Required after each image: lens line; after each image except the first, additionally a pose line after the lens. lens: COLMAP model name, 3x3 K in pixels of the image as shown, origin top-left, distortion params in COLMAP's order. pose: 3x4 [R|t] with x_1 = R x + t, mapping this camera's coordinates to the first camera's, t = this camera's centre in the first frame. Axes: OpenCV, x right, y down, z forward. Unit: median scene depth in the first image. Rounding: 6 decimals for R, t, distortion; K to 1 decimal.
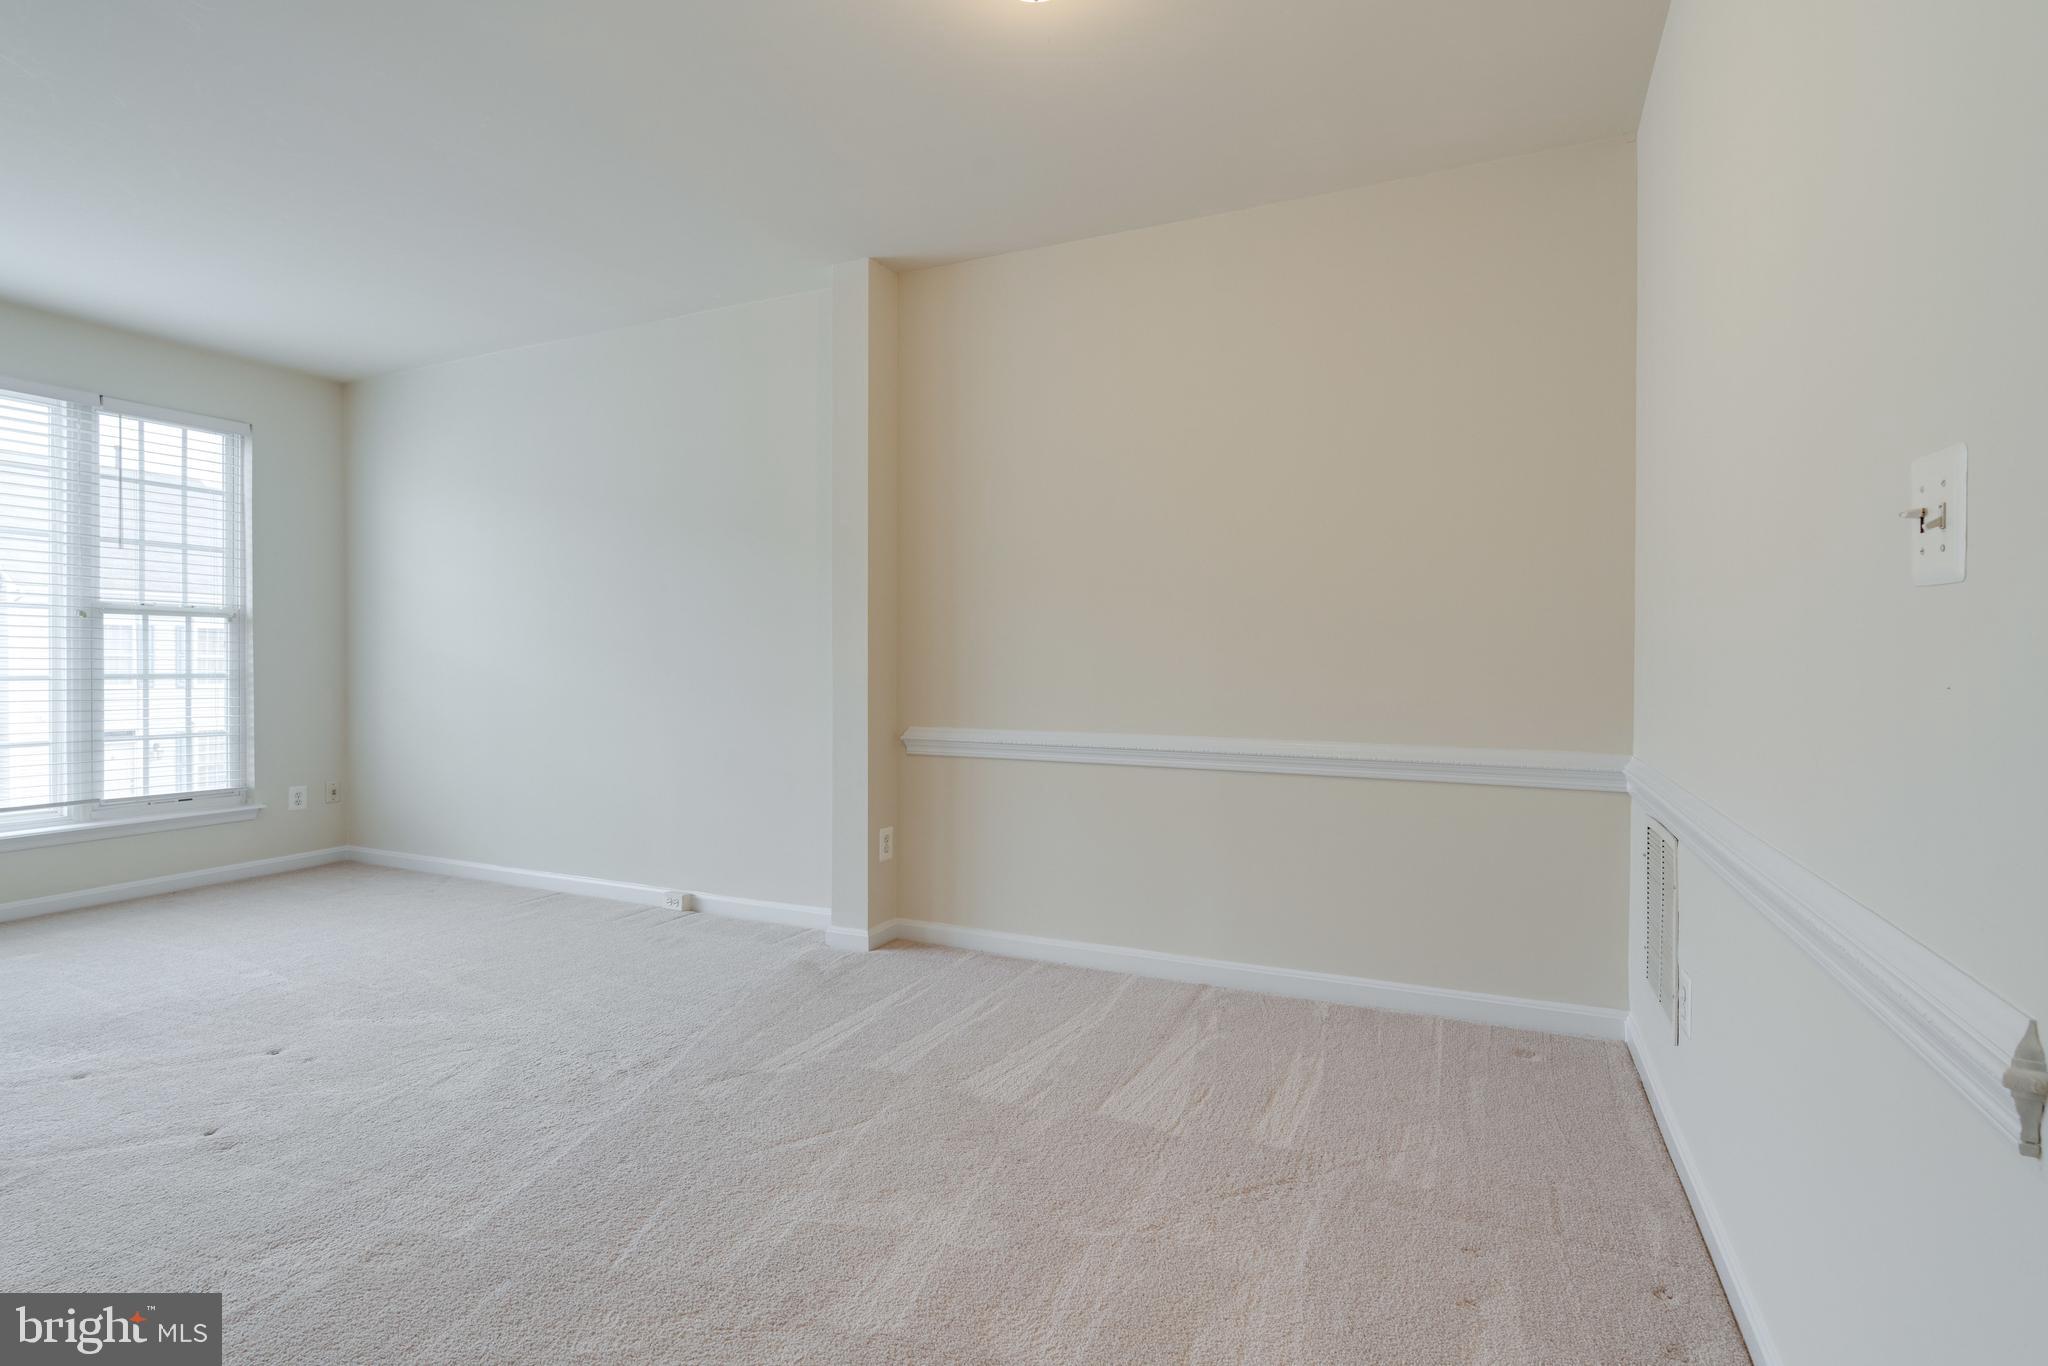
lens RADIAL K [[990.4, 0, 1017.5], [0, 990.4, 656.0], [0, 0, 1]] dist [-0.008925, 0.000698]
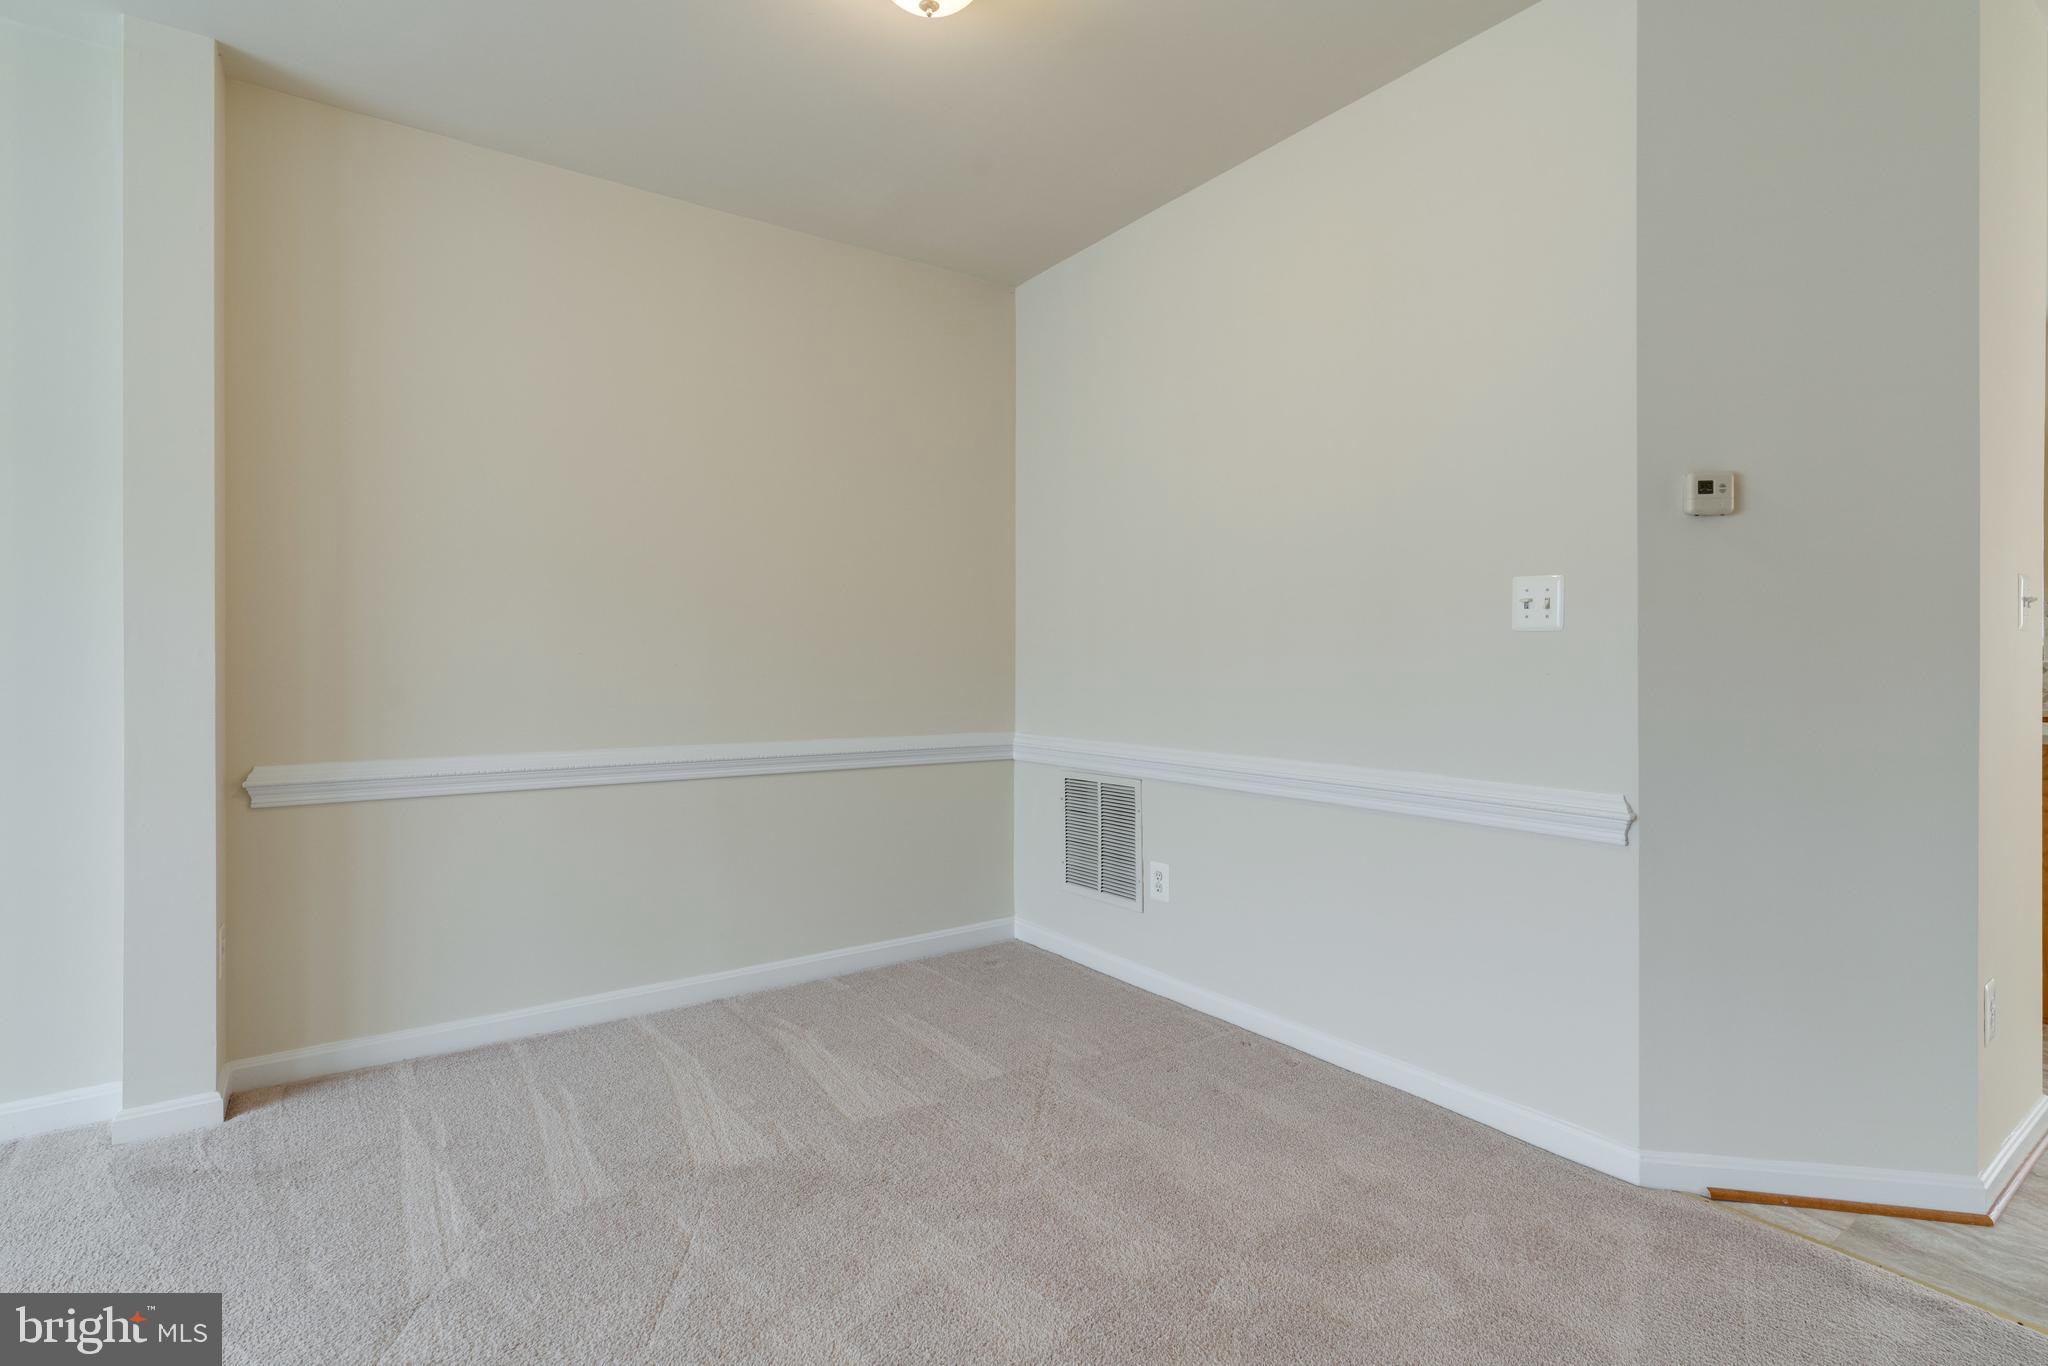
lens RADIAL K [[990.4, 0, 1017.5], [0, 990.4, 656.0], [0, 0, 1]] dist [-0.008925, 0.000698]
pose [[0.486092, 0.004469, 0.873896, -0.536508], [-0.000483, 0.999988, -0.004846, -0.000078], [-0.873907, 0.001934, 0.486089, 0.282375]]
